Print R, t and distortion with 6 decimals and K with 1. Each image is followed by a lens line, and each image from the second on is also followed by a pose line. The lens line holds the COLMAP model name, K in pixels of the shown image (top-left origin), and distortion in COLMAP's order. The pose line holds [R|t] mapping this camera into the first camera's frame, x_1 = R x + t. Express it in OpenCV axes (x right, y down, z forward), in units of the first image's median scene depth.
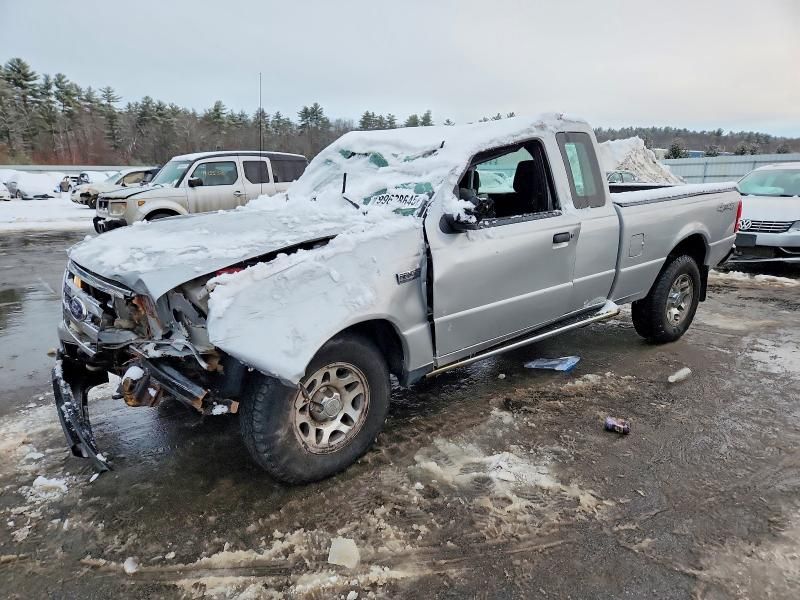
lens RADIAL K [[581.2, 0, 393.1], [0, 581.2, 299.1], [0, 0, 1]] dist [0.013560, -0.004388]
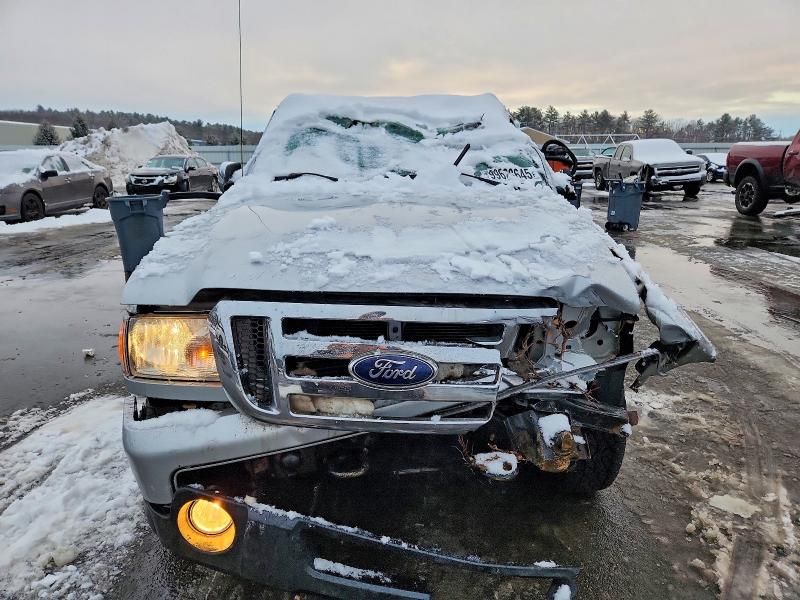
lens RADIAL K [[581.2, 0, 393.1], [0, 581.2, 299.1], [0, 0, 1]] dist [0.013560, -0.004388]
pose [[0.591238, -0.174570, 0.787378, -0.186197], [0.160381, 0.982243, 0.097344, -0.020423], [-0.790390, 0.068727, 0.608737, 0.125481]]
